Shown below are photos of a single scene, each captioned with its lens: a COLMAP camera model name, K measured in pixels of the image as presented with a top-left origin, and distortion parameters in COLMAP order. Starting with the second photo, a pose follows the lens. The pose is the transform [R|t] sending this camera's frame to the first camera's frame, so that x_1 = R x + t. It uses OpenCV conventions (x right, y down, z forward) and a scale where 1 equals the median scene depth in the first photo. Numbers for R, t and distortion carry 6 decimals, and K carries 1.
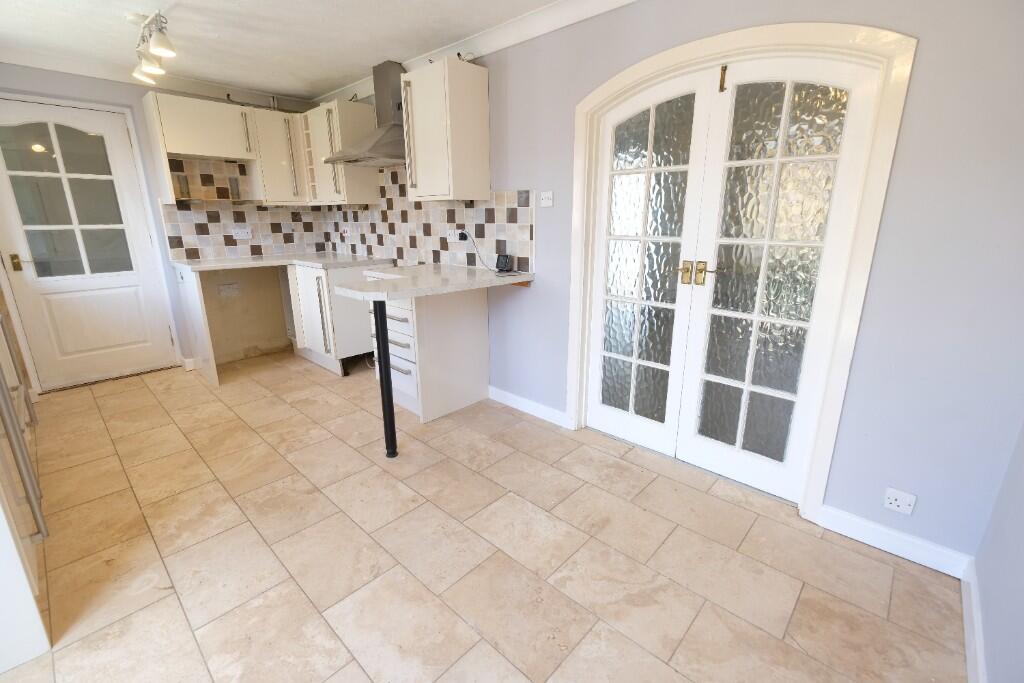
lens RADIAL K [[446.2, 0, 511.1], [0, 446.2, 335.8], [0, 0, 1]] dist [-0.000826, 0.000004]
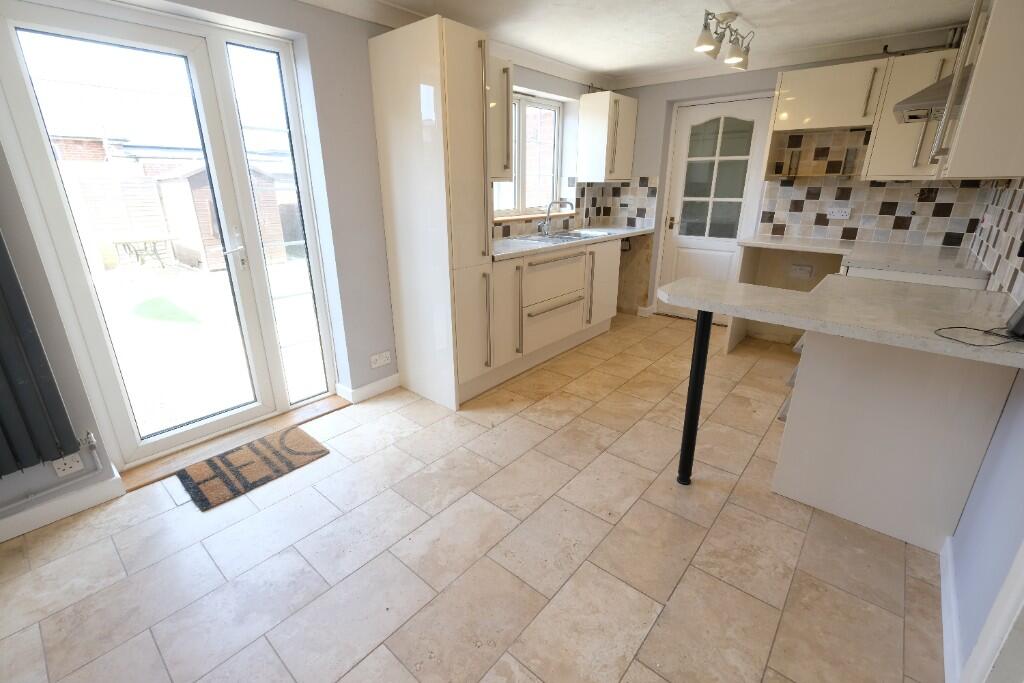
lens RADIAL K [[446.2, 0, 511.1], [0, 446.2, 335.8], [0, 0, 1]] dist [-0.000826, 0.000004]
pose [[0.047066, 0.325847, -0.944250, 0.379032], [-0.258489, 0.917071, 0.303584, -0.143403], [0.964867, 0.229790, 0.127391, 0.426351]]
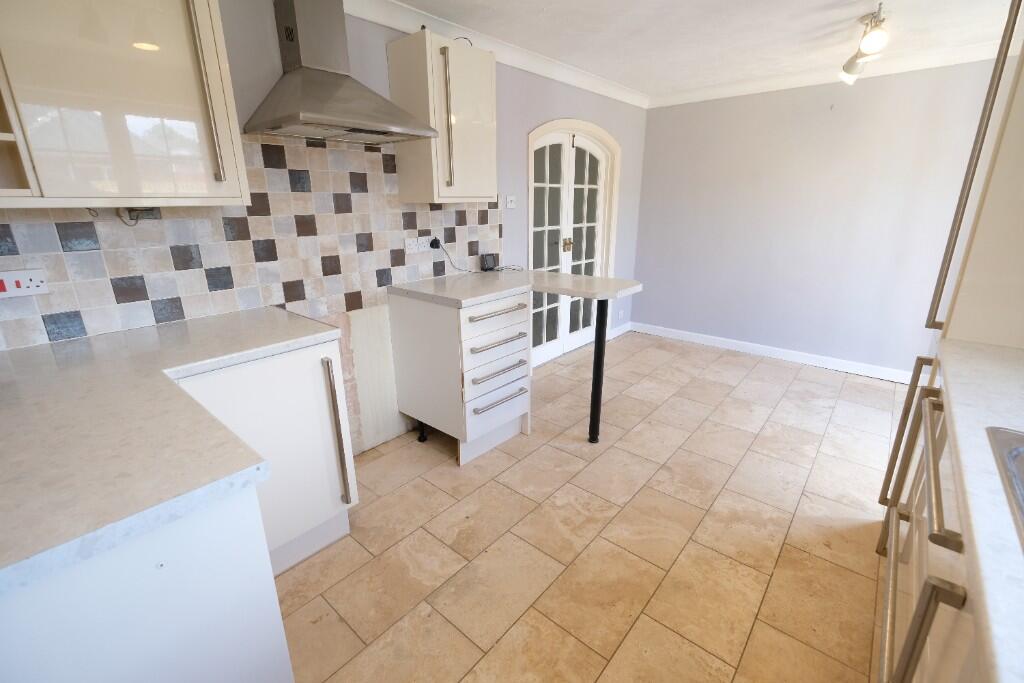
lens RADIAL K [[446.2, 0, 511.1], [0, 446.2, 335.8], [0, 0, 1]] dist [-0.000826, 0.000004]
pose [[-0.041593, -0.286079, 0.957303, -1.039193], [0.268206, 0.919769, 0.286516, -0.280730], [-0.962463, 0.268671, 0.038473, 0.921944]]
